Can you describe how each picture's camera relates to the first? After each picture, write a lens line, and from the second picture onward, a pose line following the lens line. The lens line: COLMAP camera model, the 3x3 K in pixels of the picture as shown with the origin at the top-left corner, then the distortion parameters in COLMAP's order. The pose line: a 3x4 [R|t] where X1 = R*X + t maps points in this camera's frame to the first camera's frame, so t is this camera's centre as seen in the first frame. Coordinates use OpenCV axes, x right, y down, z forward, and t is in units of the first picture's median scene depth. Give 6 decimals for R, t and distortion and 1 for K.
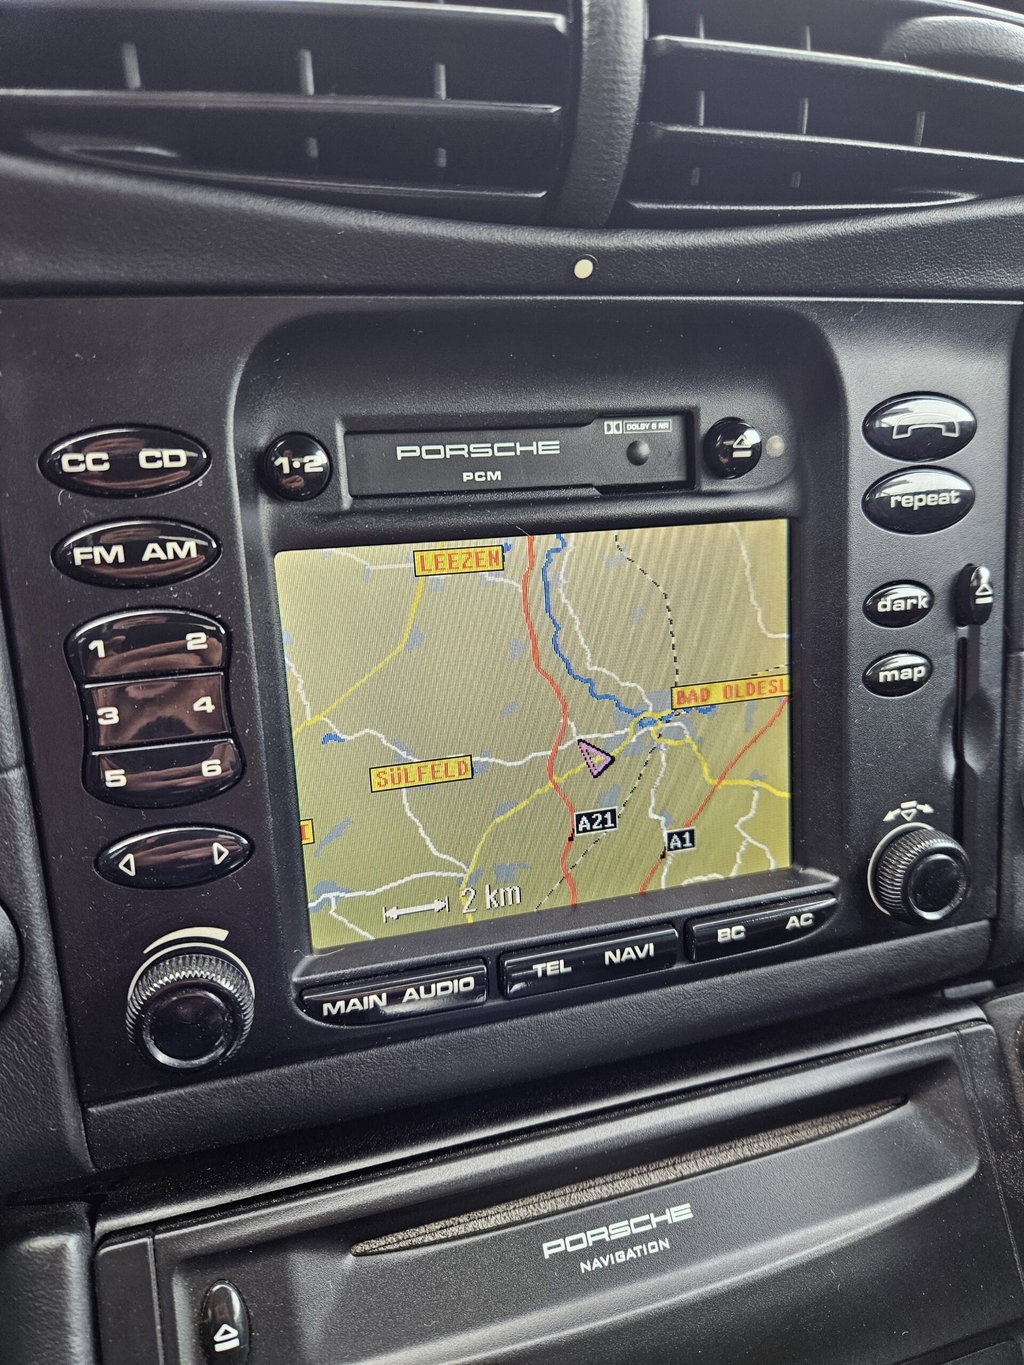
lens RADIAL K [[904.7, 0, 512.0], [0, 904.7, 682.5], [0, 0, 1]] dist [-0.005619, -0.004979]
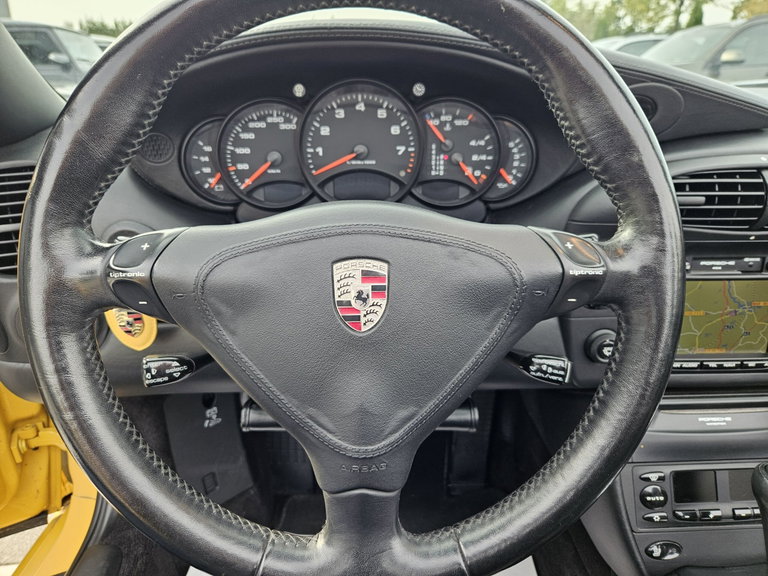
lens RADIAL K [[509.0, 0, 384.0], [0, 509.0, 288.0], [0, 0, 1]] dist [-0.005619, -0.004979]
pose [[0.964085, 0.121841, -0.235996, -1.084123], [-0.091002, 0.986318, 0.137461, -0.323105], [0.249516, -0.111048, 0.961982, -2.083460]]
